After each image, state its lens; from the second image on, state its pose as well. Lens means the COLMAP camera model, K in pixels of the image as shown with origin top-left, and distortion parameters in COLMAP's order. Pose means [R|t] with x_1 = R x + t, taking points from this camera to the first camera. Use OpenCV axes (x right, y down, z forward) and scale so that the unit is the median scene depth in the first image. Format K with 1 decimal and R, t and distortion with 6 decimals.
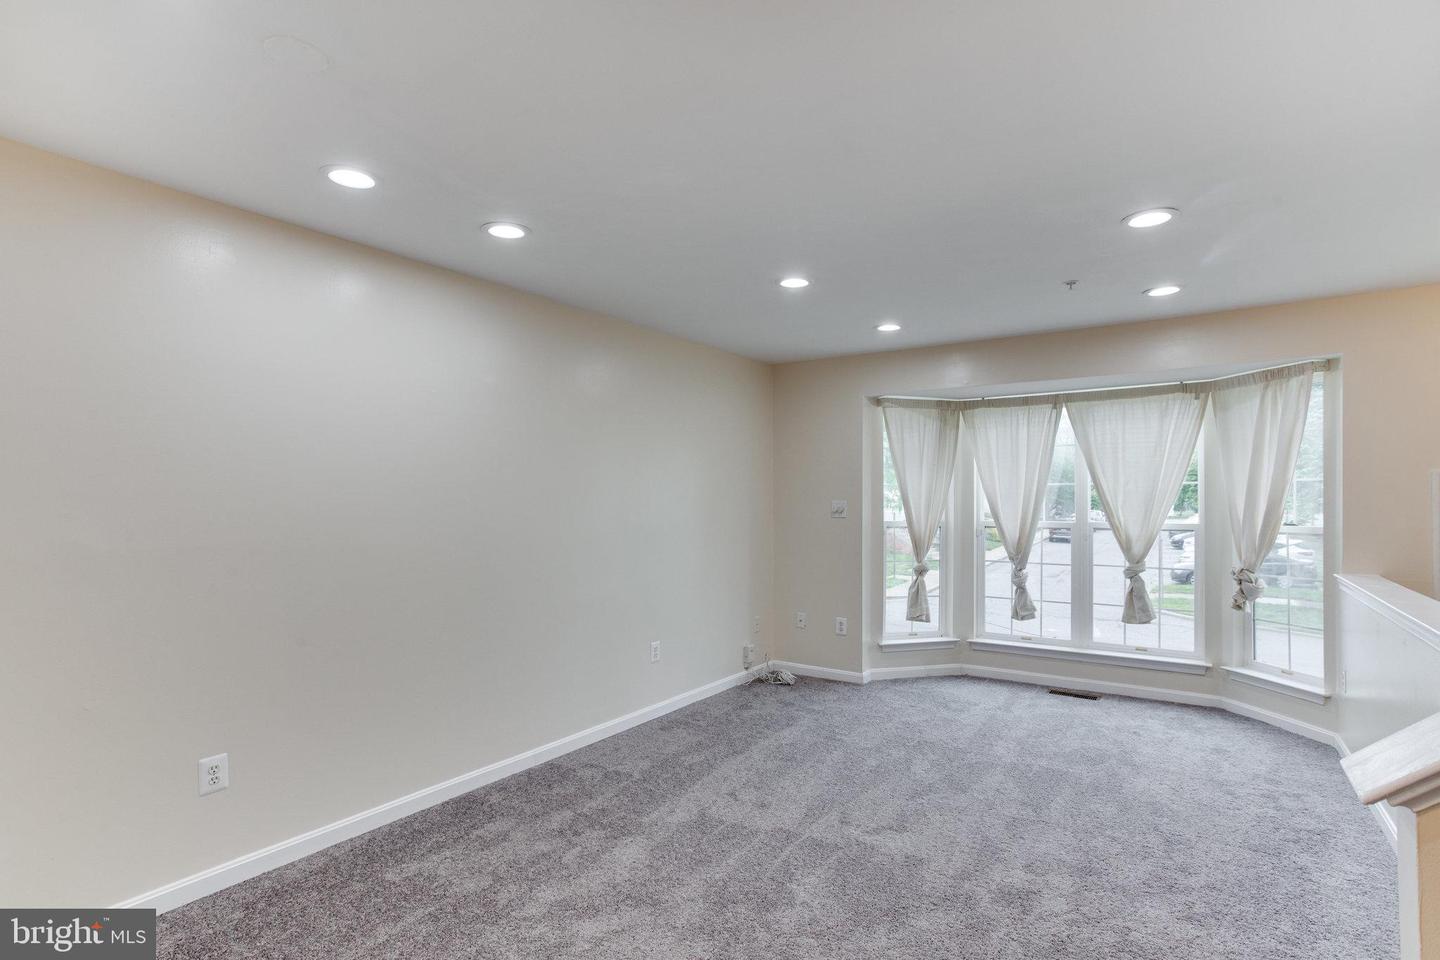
lens RADIAL K [[703.5, 0, 713.8], [0, 703.5, 494.6], [0, 0, 1]] dist [-0.055230, 0.036374]
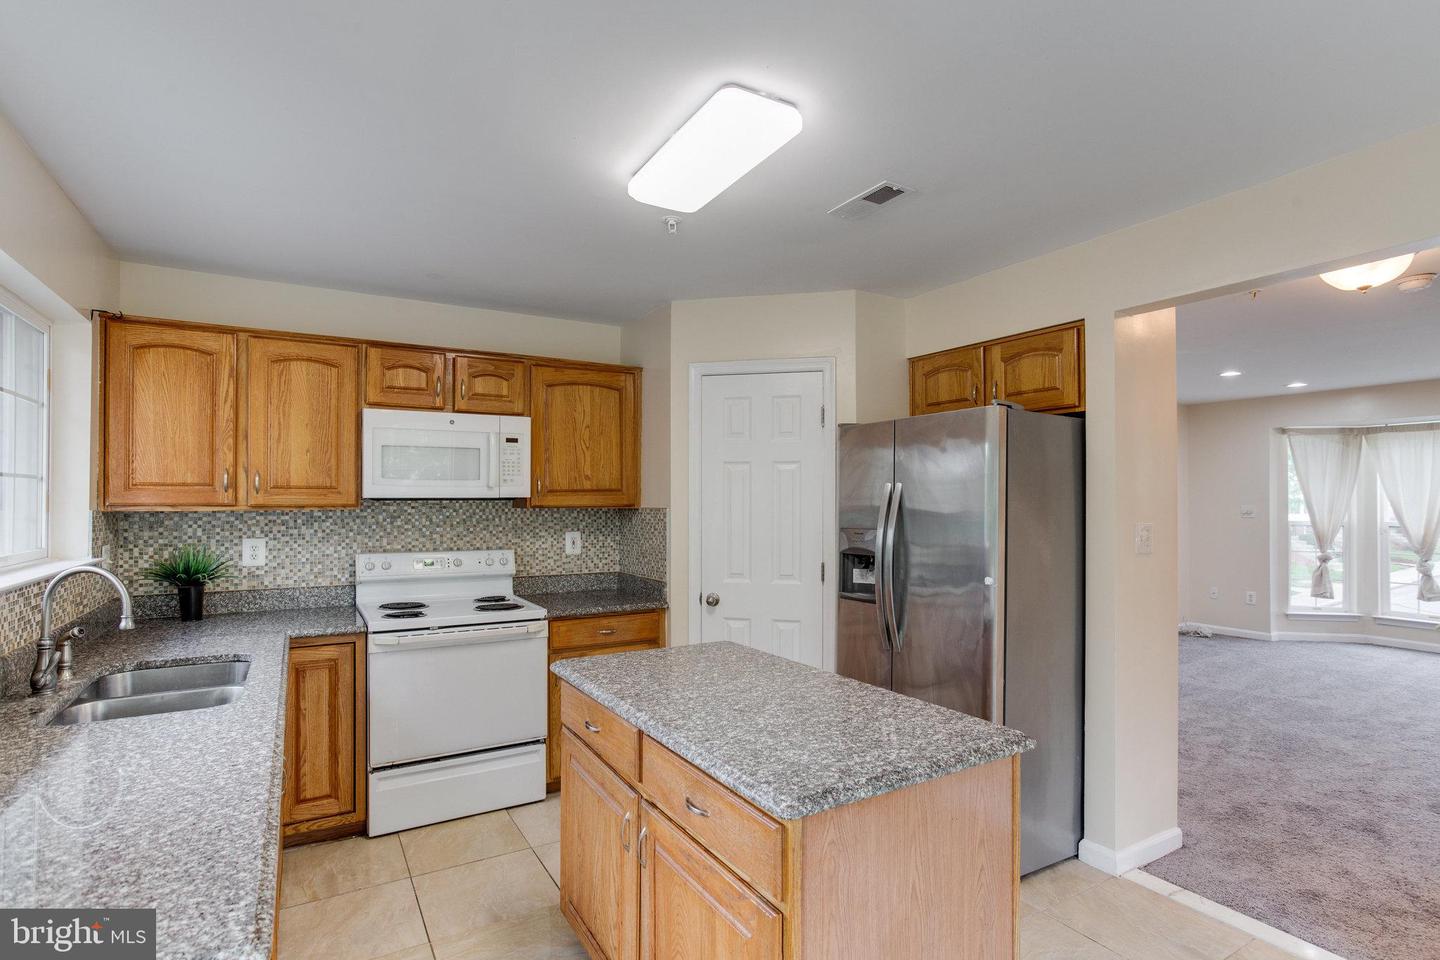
lens RADIAL K [[718.0, 0, 727.1], [0, 718.0, 498.6], [0, 0, 1]] dist [-0.058154, 0.037712]
pose [[0.917057, -0.004314, -0.398733, -0.217328], [0.004181, 0.999991, -0.001203, -0.007944], [0.398735, -0.000564, 0.917066, -0.689269]]
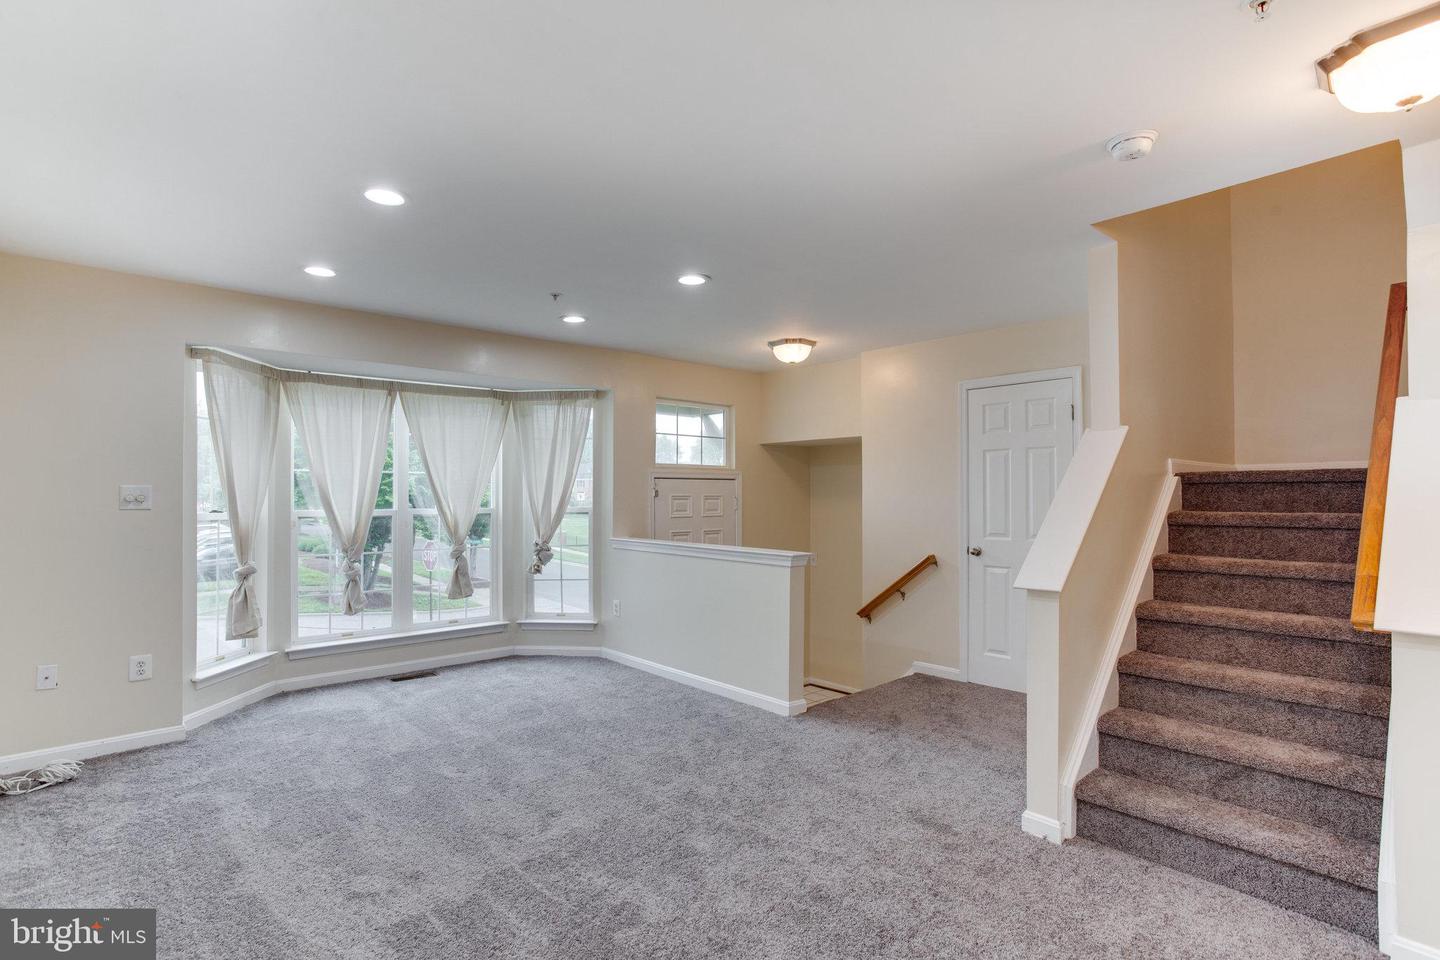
lens RADIAL K [[703.5, 0, 713.8], [0, 703.5, 494.6], [0, 0, 1]] dist [-0.055230, 0.036374]
pose [[0.235227, 0.001277, 0.971940, -0.370029], [-0.006840, 0.999977, 0.000342, 0.014660], [-0.971916, -0.006728, 0.235230, 0.317562]]
